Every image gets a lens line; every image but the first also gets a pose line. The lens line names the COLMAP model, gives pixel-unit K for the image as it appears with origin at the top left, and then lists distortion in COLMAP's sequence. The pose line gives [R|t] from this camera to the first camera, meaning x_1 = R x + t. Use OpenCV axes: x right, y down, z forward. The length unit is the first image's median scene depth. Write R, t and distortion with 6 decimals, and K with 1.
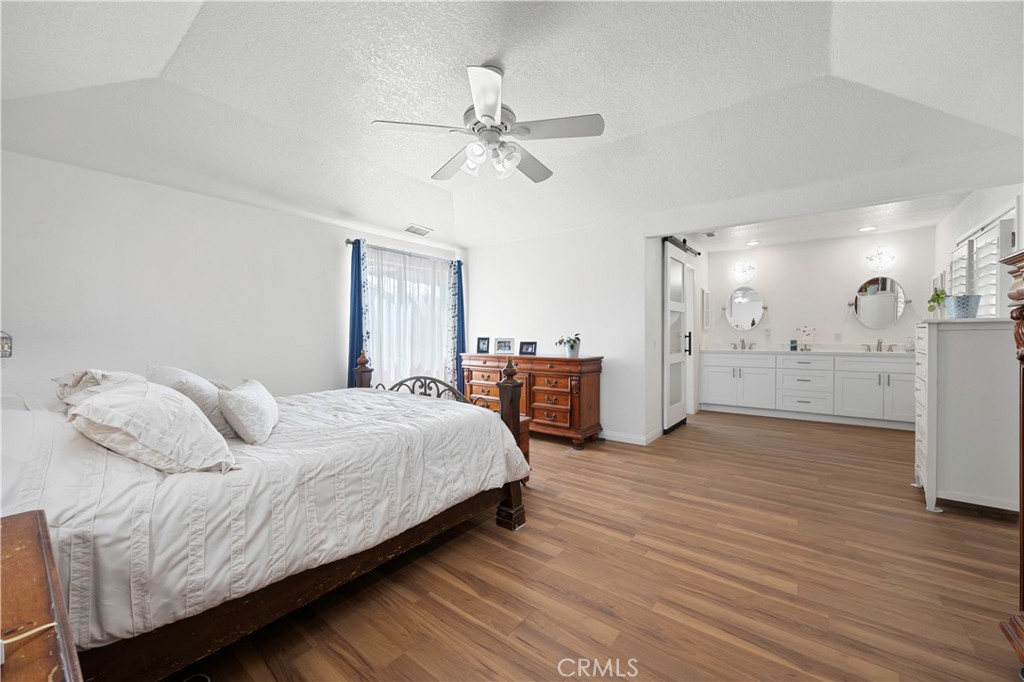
lens RADIAL K [[396.6, 0, 507.5], [0, 396.6, 346.4], [0, 0, 1]] dist [-0.003175, -0.000504]
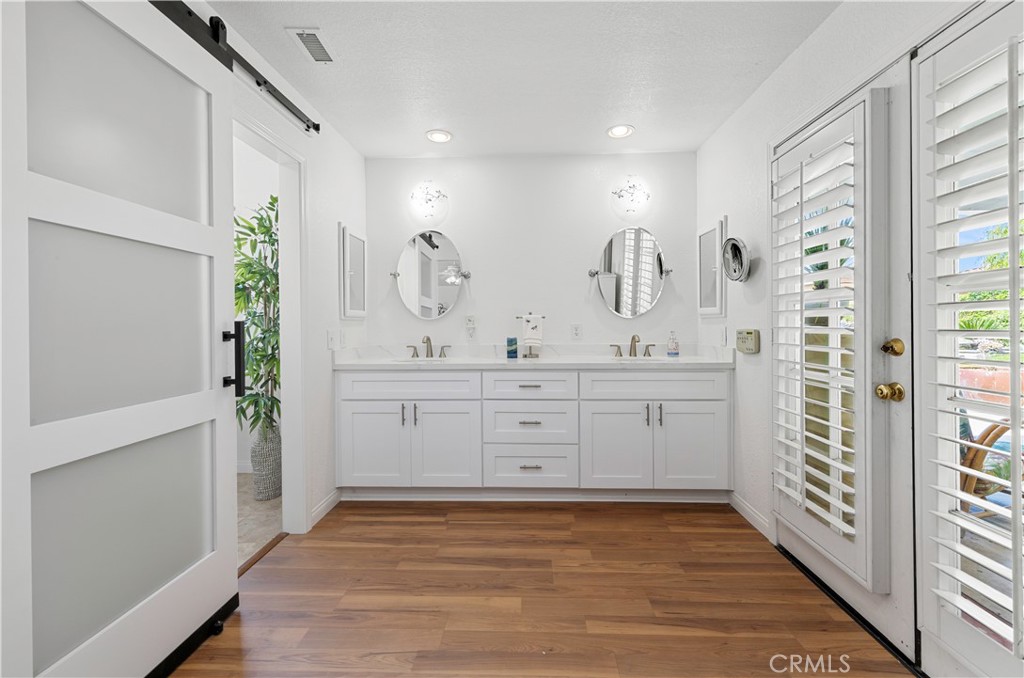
lens RADIAL K [[396.6, 0, 514.9], [0, 396.6, 331.0], [0, 0, 1]] dist [-0.003175, -0.000504]
pose [[0.805049, -0.010449, 0.593117, 0.449738], [0.018384, 0.999804, -0.007340, -0.023065], [-0.592924, 0.016813, 0.805083, 0.623280]]
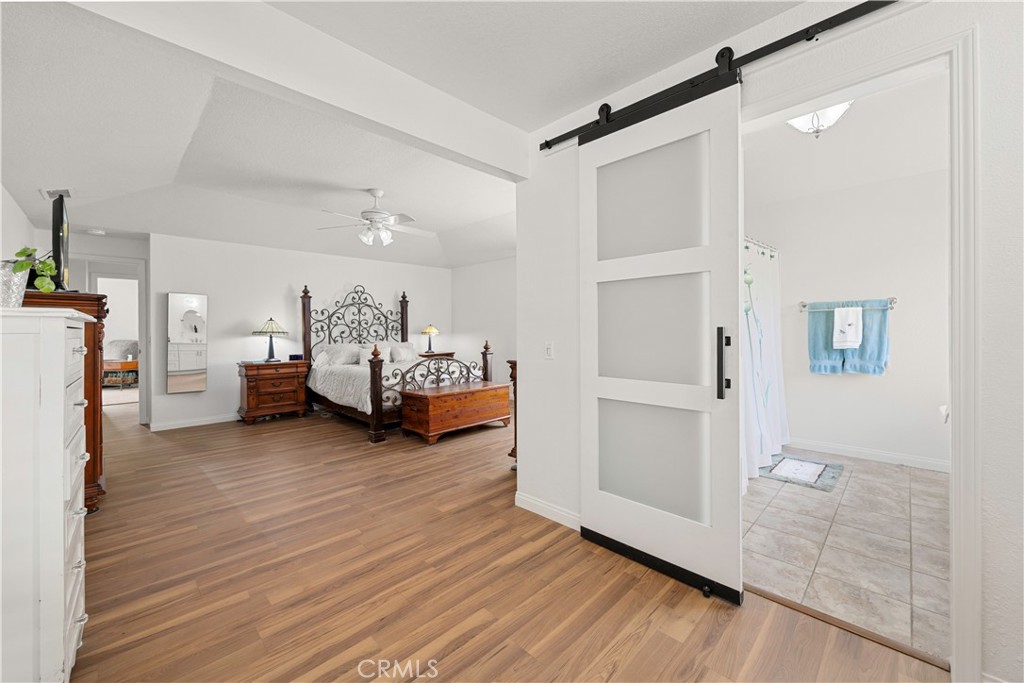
lens RADIAL K [[396.6, 0, 504.1], [0, 396.6, 326.9], [0, 0, 1]] dist [-0.003175, -0.000504]
pose [[-0.134377, -0.003945, -0.990922, 0.885101], [-0.019573, 0.999808, -0.001326, -0.030226], [0.990737, 0.019217, -0.134428, 0.957778]]
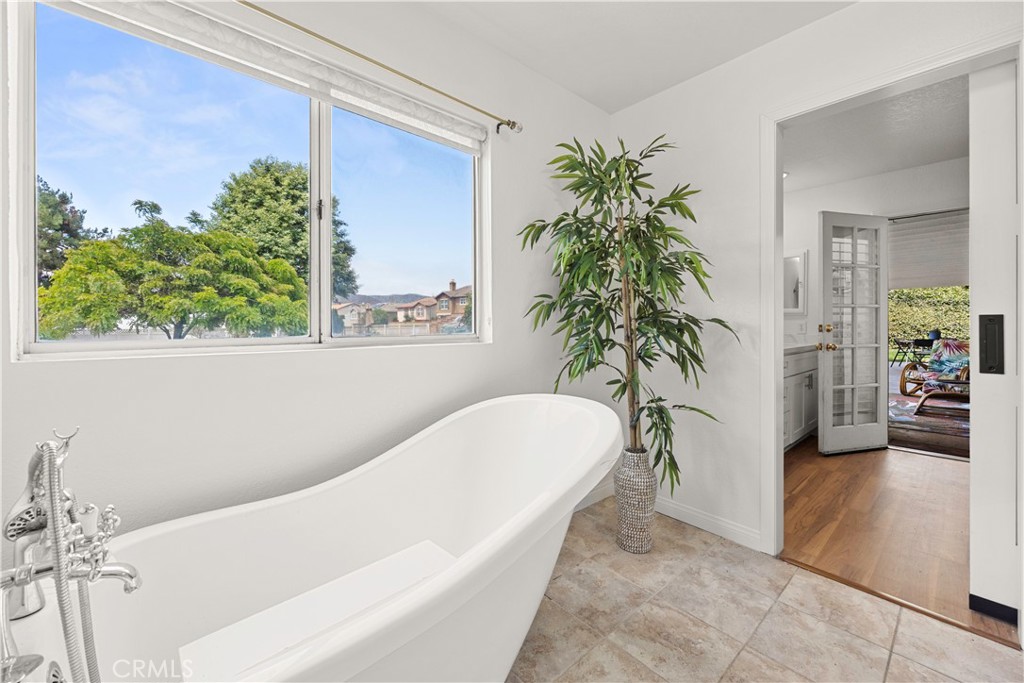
lens RADIAL K [[396.6, 0, 511.1], [0, 396.6, 334.4], [0, 0, 1]] dist [-0.003175, -0.000504]
pose [[0.192064, -0.010376, 0.981328, -0.006437], [0.023968, 0.999695, 0.005880, -0.016835], [-0.981090, 0.022391, 0.192254, 1.503183]]
